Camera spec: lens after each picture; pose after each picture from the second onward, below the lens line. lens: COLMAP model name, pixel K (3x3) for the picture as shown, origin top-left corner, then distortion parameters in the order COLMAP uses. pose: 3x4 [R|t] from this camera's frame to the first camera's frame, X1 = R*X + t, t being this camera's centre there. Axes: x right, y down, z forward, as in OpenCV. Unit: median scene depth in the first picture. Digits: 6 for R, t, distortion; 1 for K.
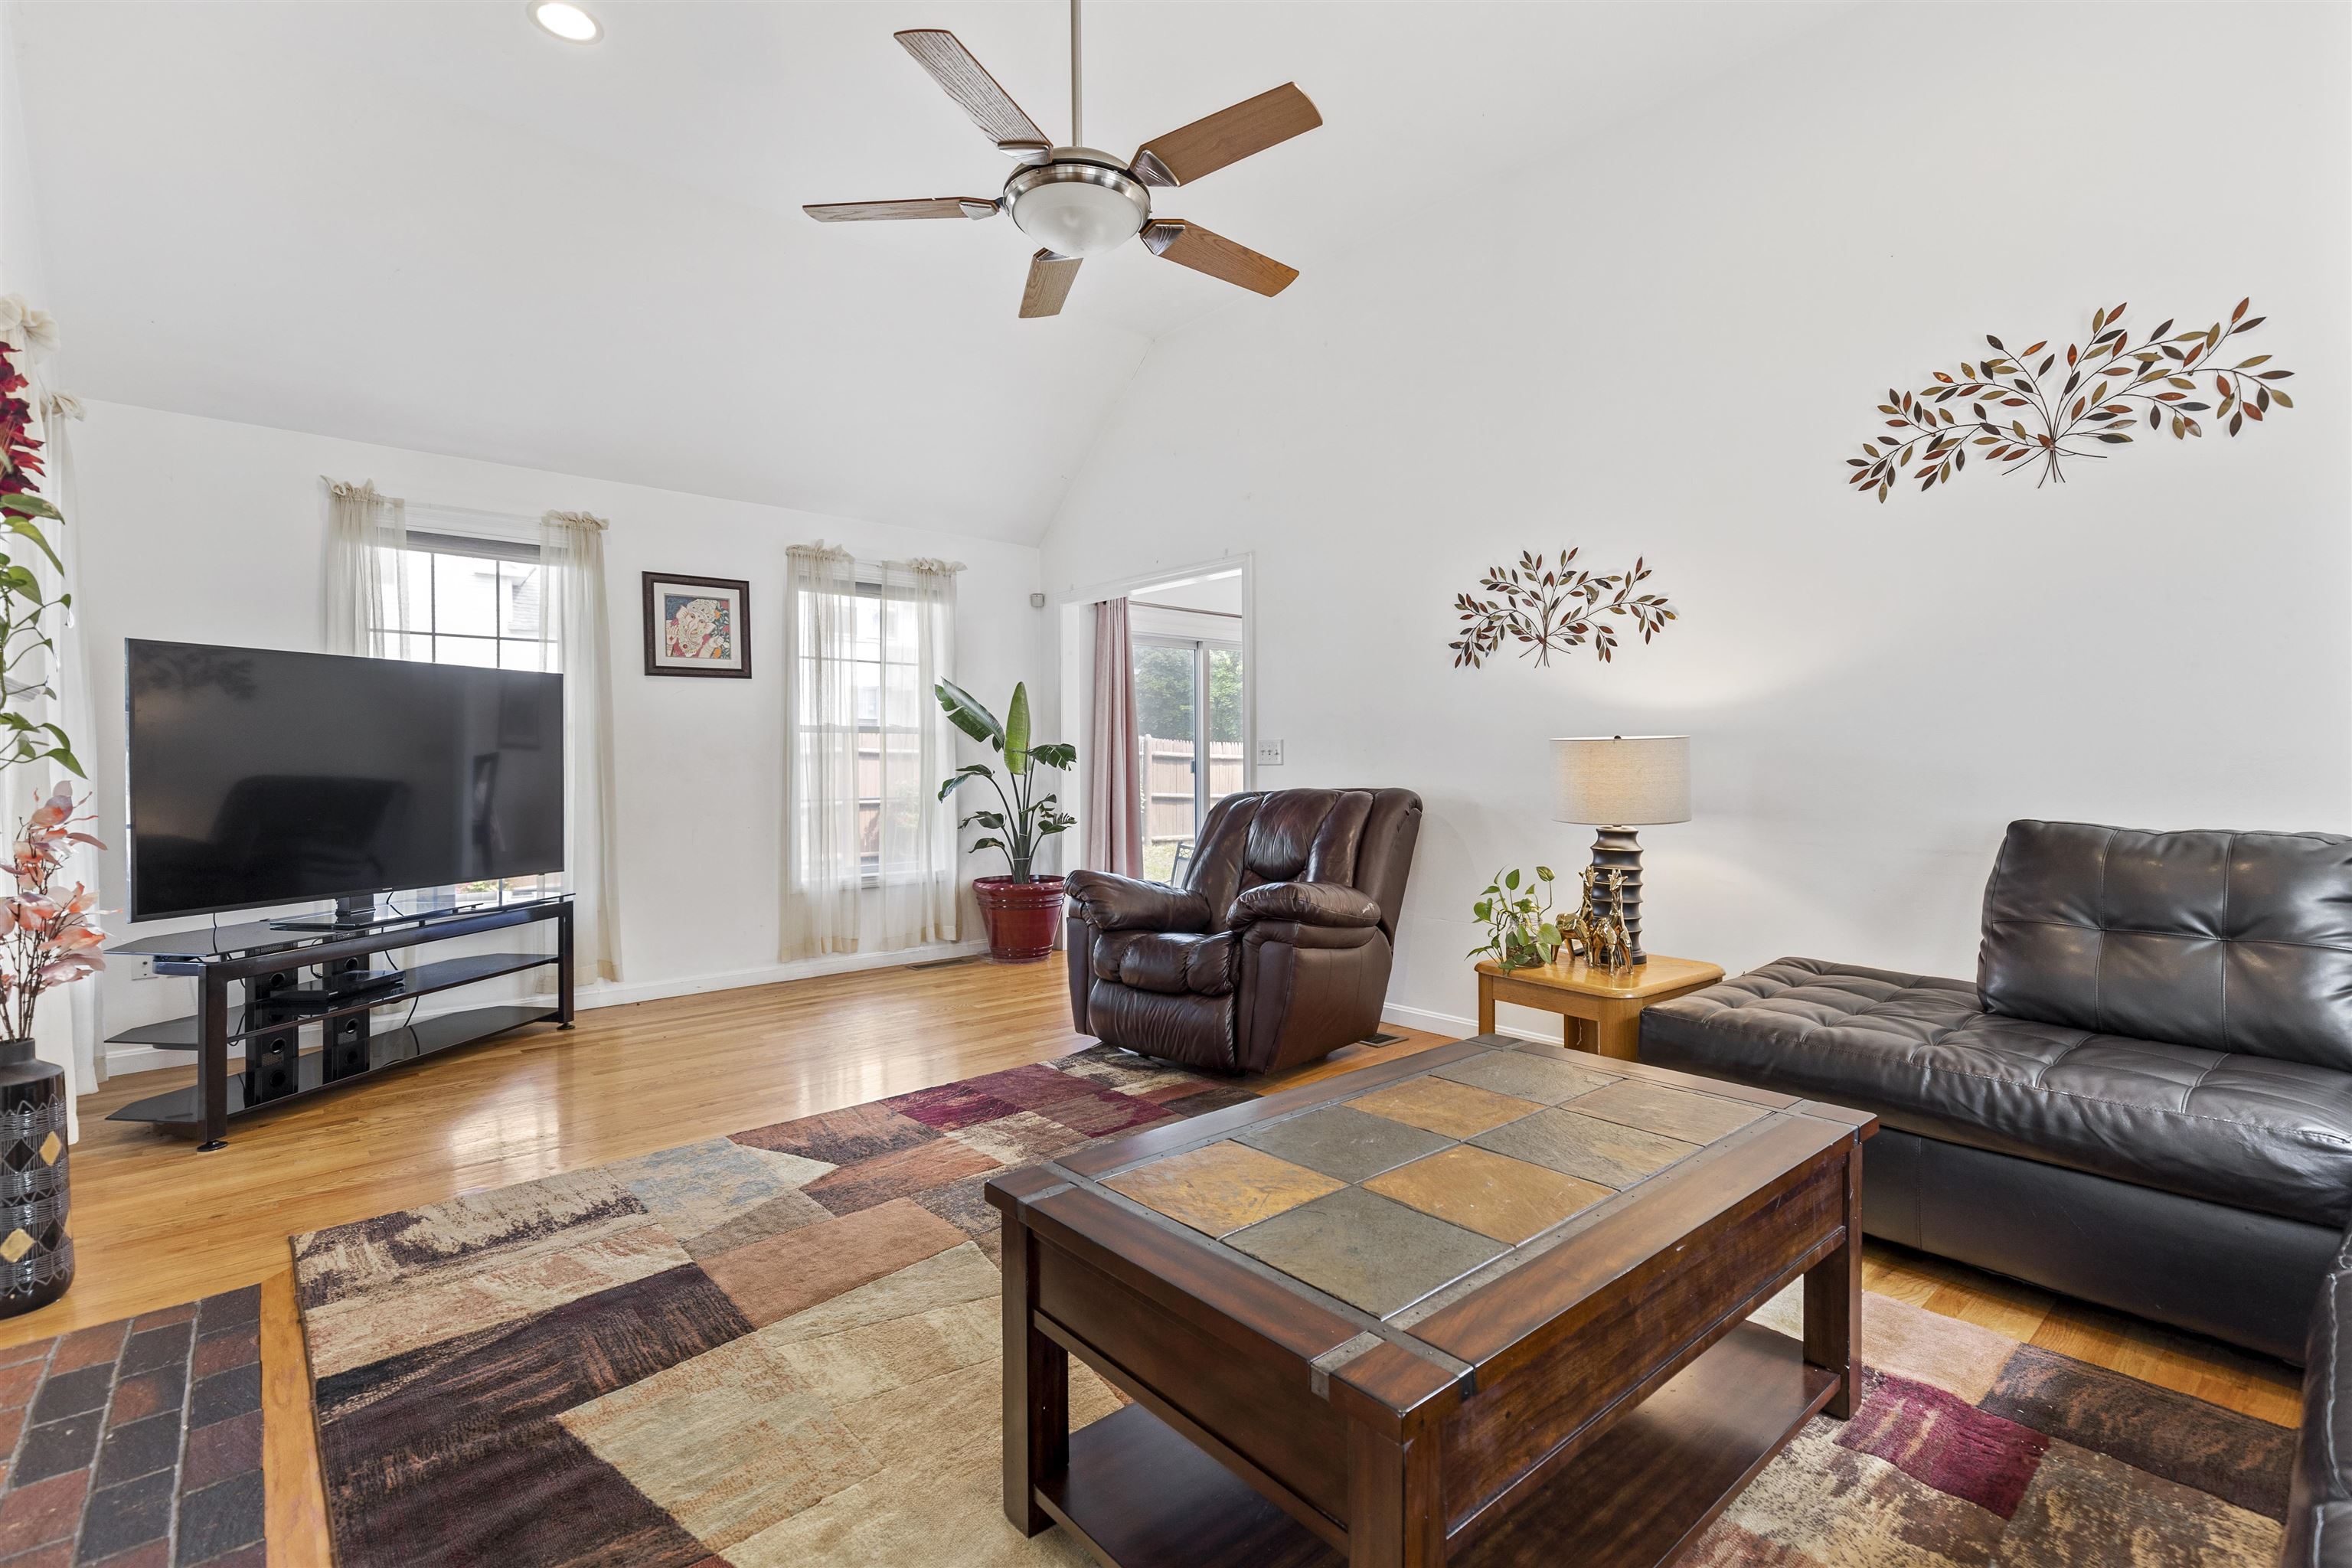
lens RADIAL K [[1069.8, 0, 1183.0], [0, 1069.8, 774.9], [0, 0, 1]] dist [0.009421, -0.000347]
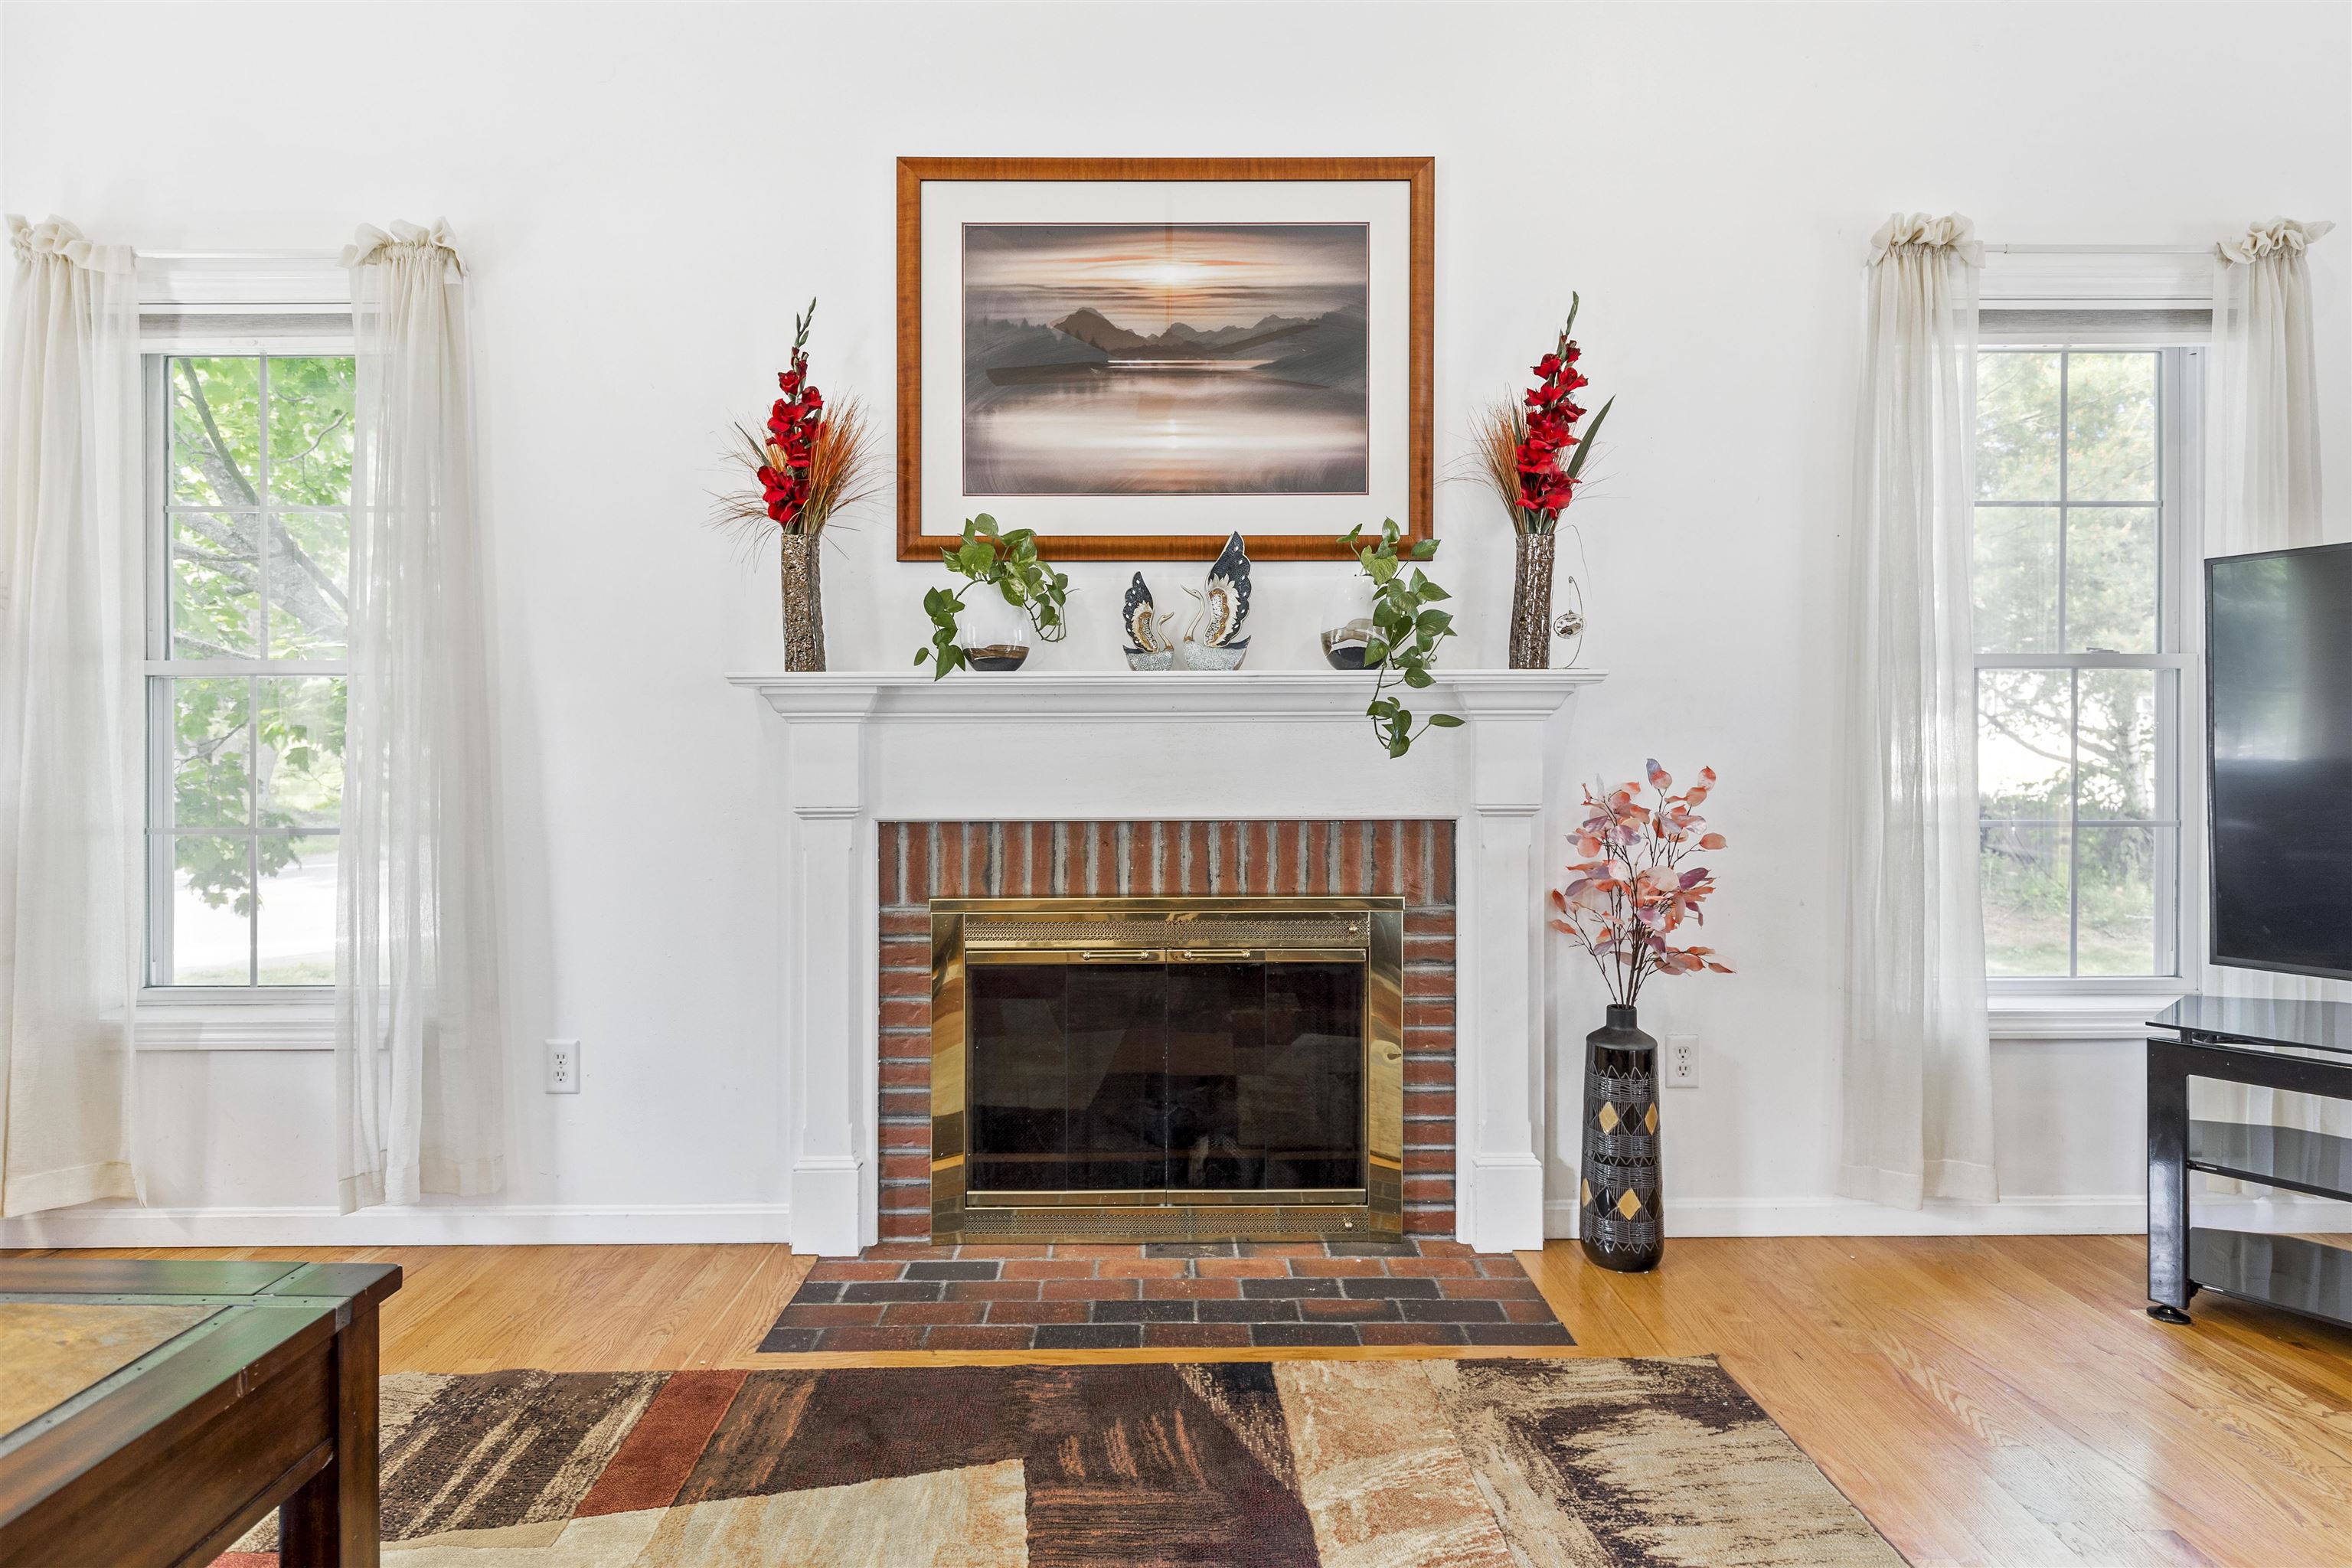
lens RADIAL K [[1219.2, 0, 1165.0], [0, 1219.2, 739.1], [0, 0, 1]] dist [0.003416, -0.000467]
pose [[-0.655630, 0.010396, -0.755011, 0.088568], [0.001489, 0.999921, 0.012476, -0.024936], [0.755081, 0.007055, -0.655594, 1.330500]]
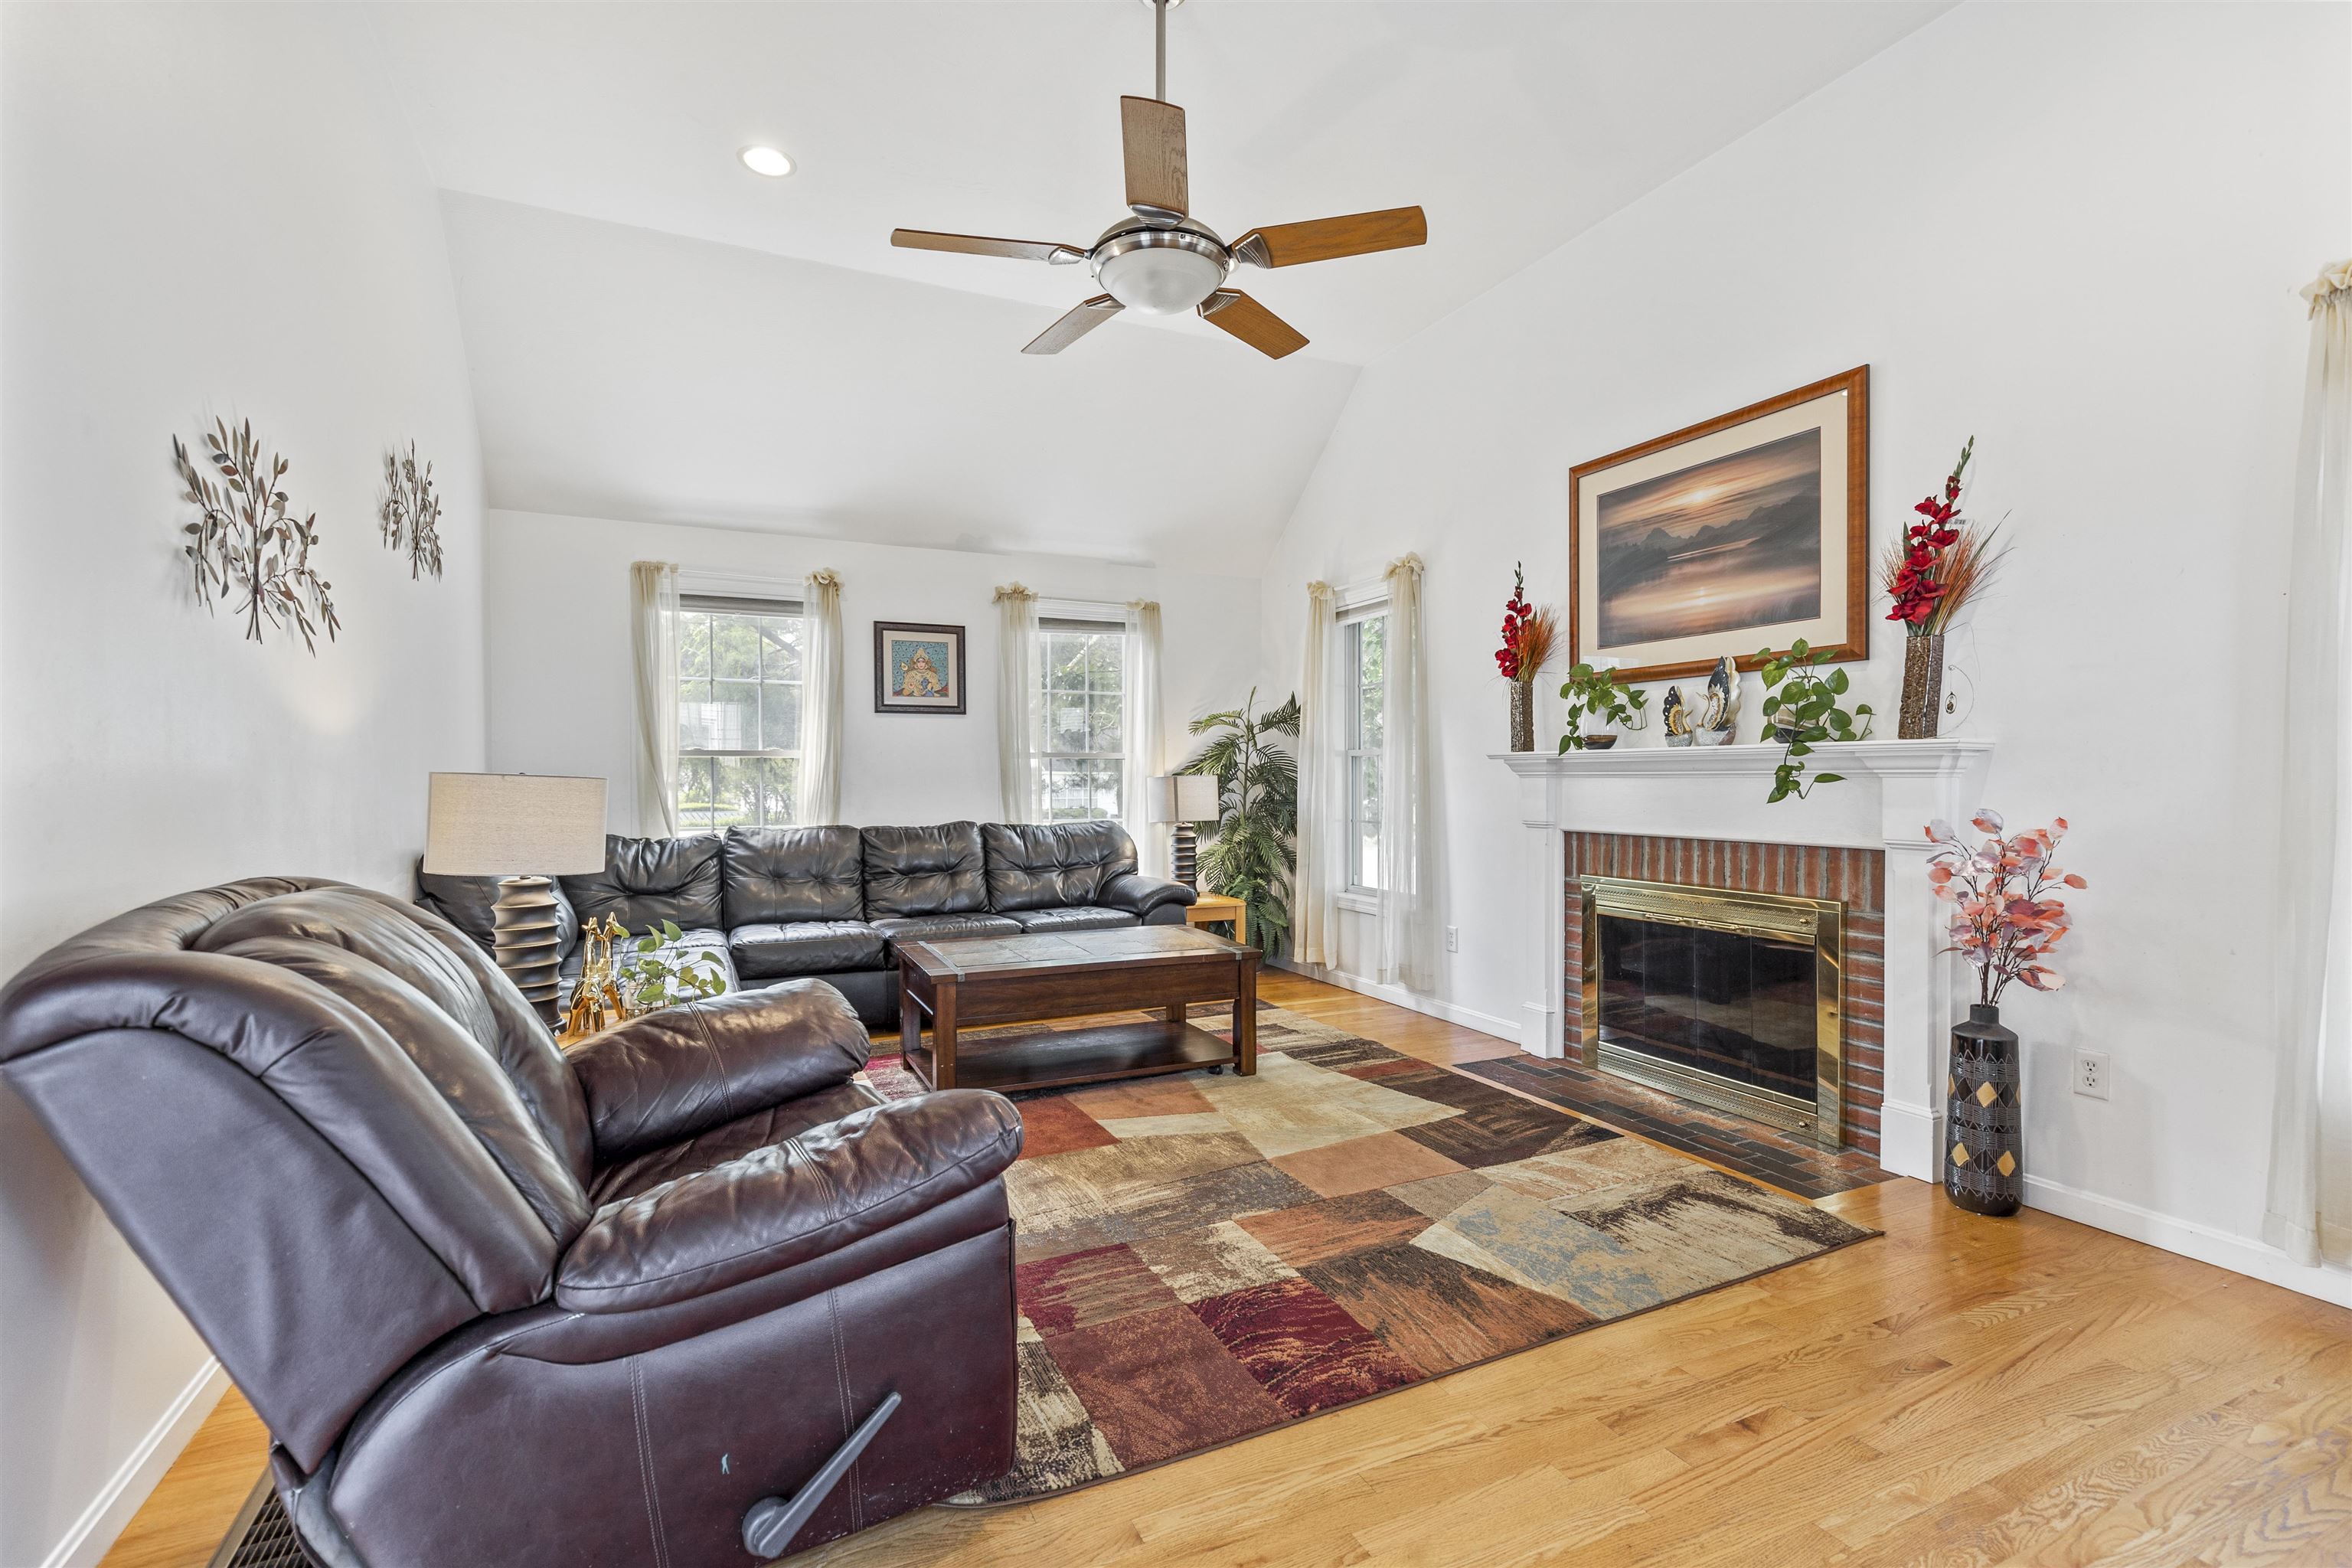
lens RADIAL K [[1069.8, 0, 1185.8], [0, 1069.8, 782.0], [0, 0, 1]] dist [0.009421, -0.000347]
pose [[-0.961332, 0.008511, 0.275259, -0.474962], [0.012432, 0.999845, 0.012504, -0.048788], [-0.275110, 0.015442, -0.961289, 2.327220]]
